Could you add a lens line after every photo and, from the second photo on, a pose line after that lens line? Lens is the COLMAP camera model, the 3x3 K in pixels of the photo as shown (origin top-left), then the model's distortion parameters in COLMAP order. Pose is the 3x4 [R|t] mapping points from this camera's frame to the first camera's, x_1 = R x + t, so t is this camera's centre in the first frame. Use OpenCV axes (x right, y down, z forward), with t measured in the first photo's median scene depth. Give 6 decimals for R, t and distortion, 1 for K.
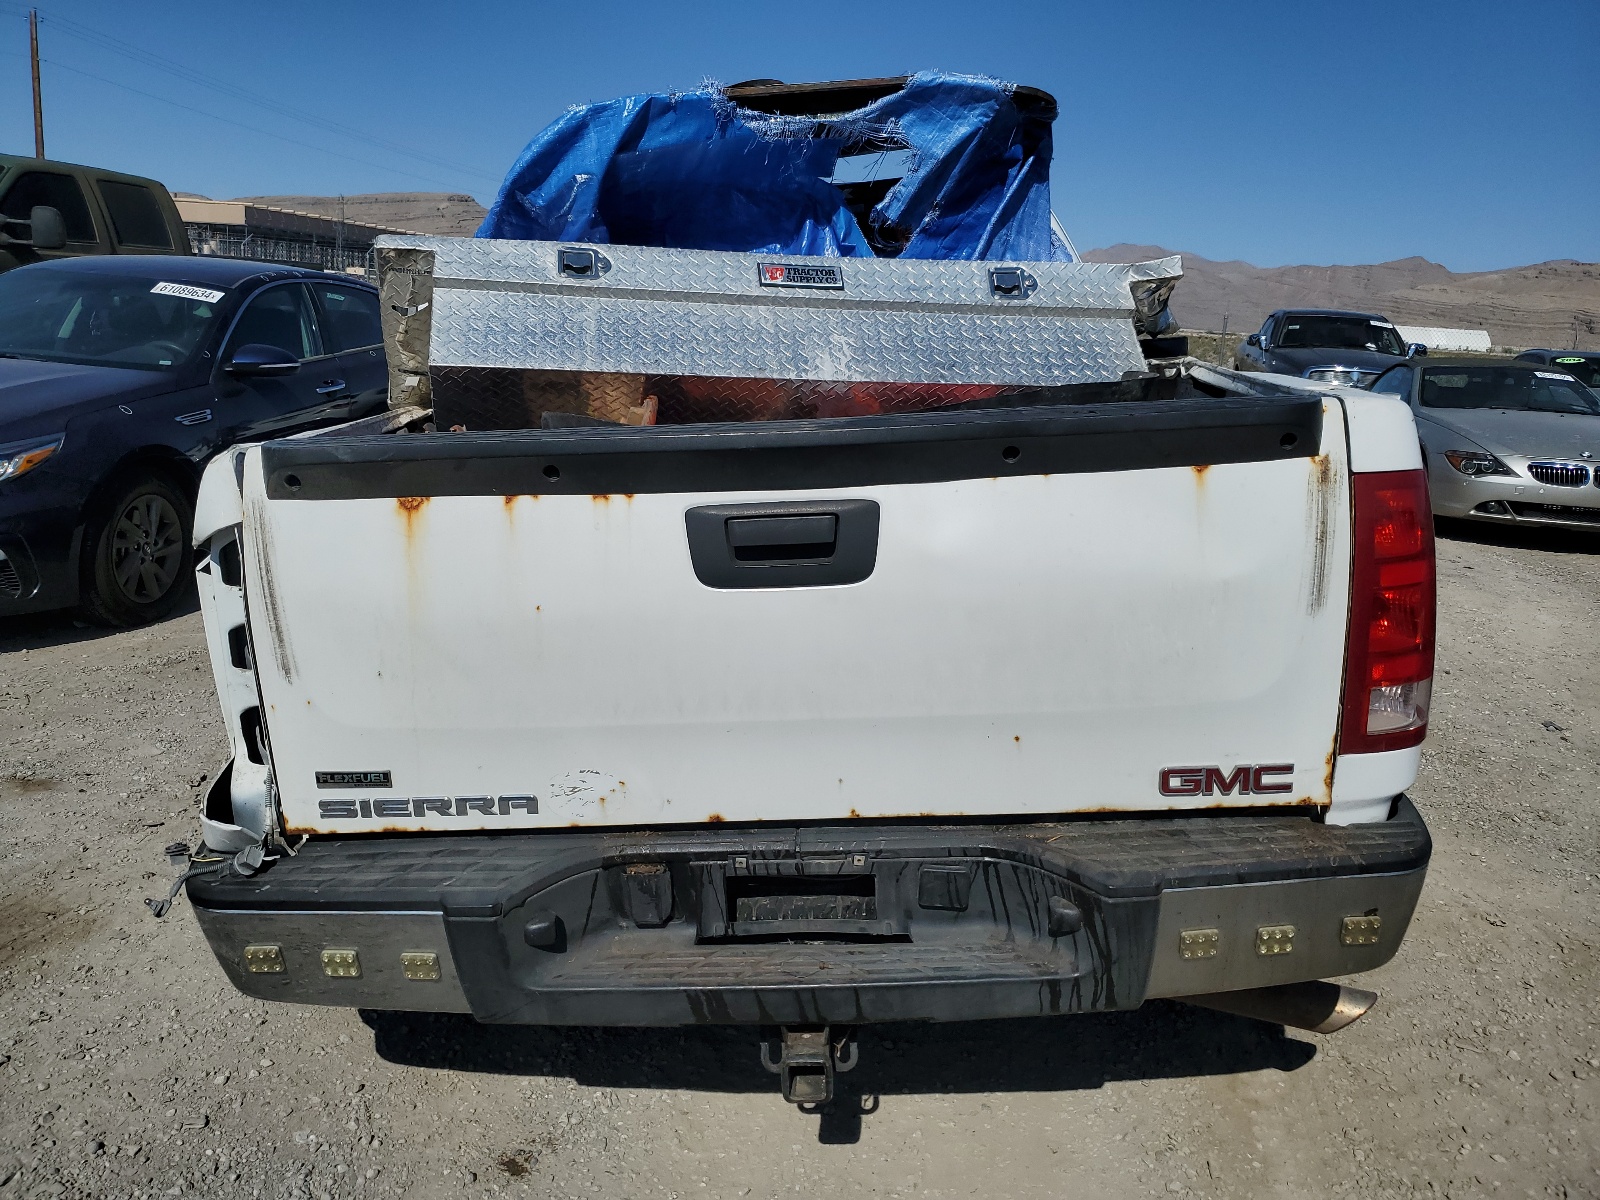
lens RADIAL K [[1212.1, 0, 800.4], [0, 1212.1, 600.7], [0, 0, 1]] dist [0.014826, 0.000262]
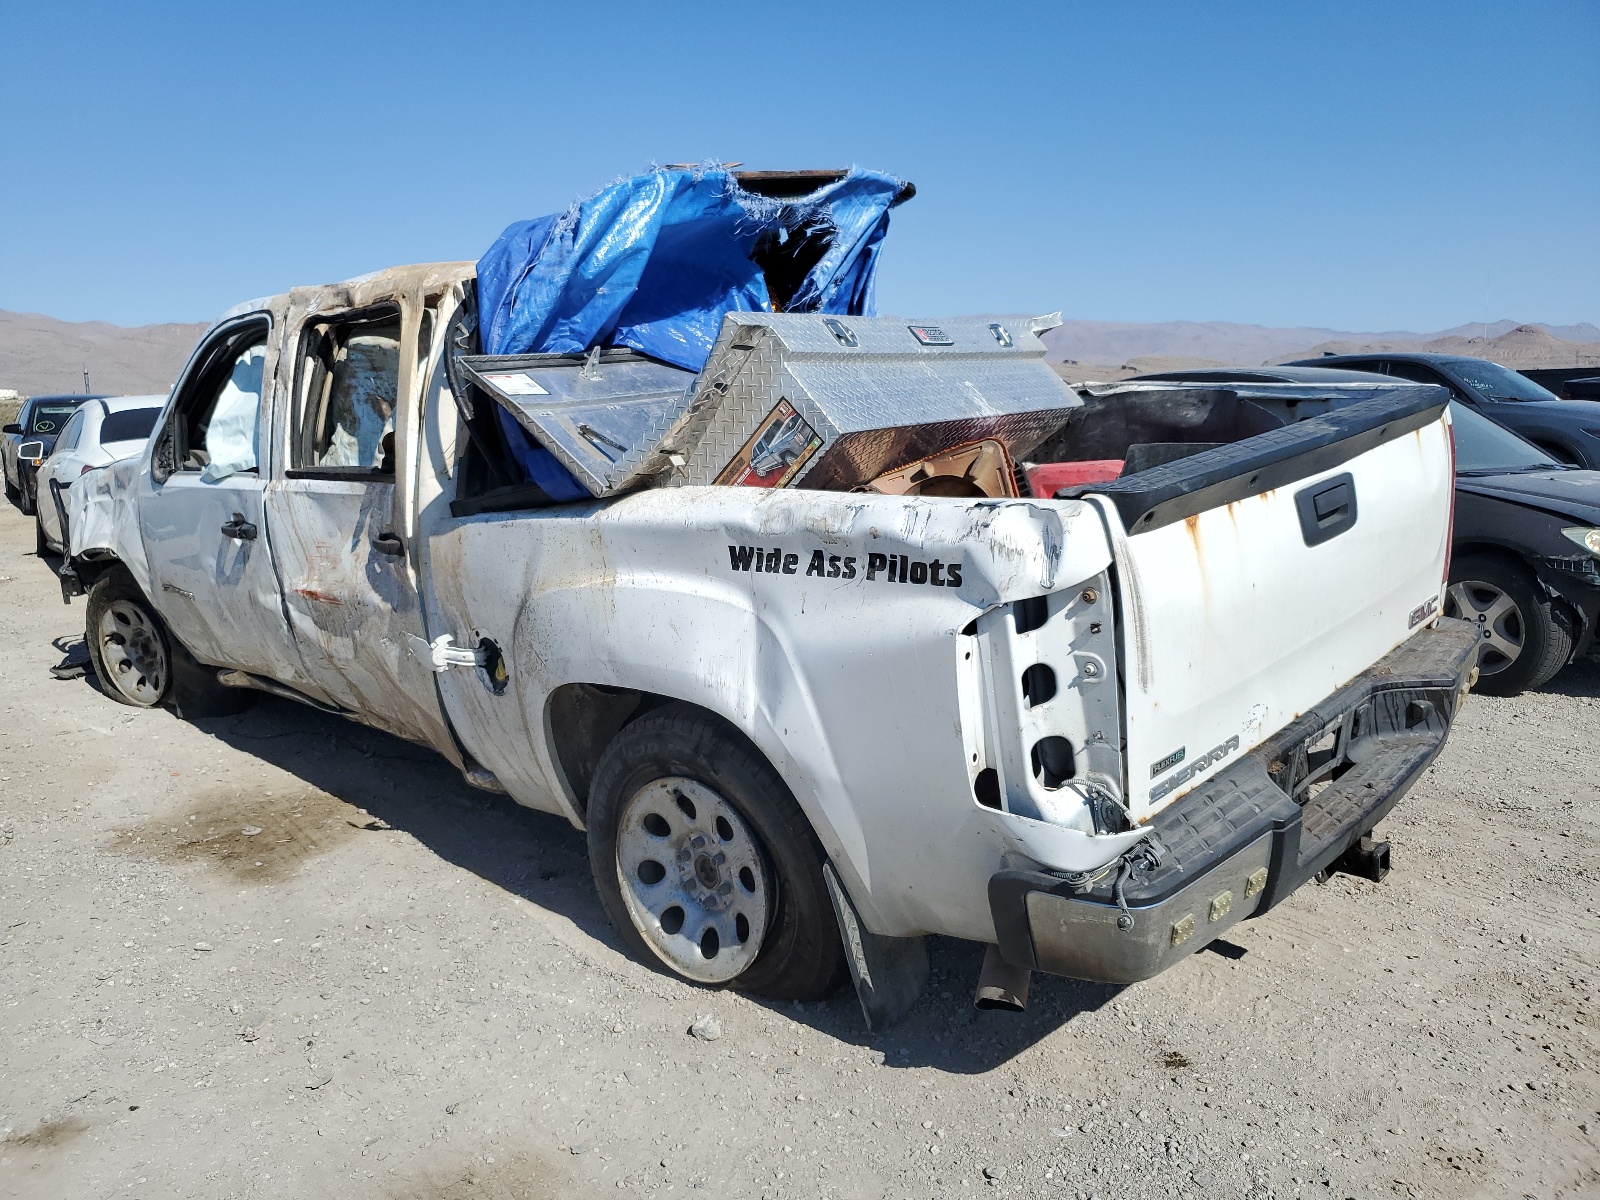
lens RADIAL K [[1212.1, 0, 799.9], [0, 1212.1, 601.1], [0, 0, 1]] dist [0.014826, 0.000262]
pose [[0.683441, -0.193202, 0.703975, -0.977744], [0.223387, 0.973432, 0.050282, -0.100401], [-0.694987, 0.122894, 0.708442, 0.270743]]
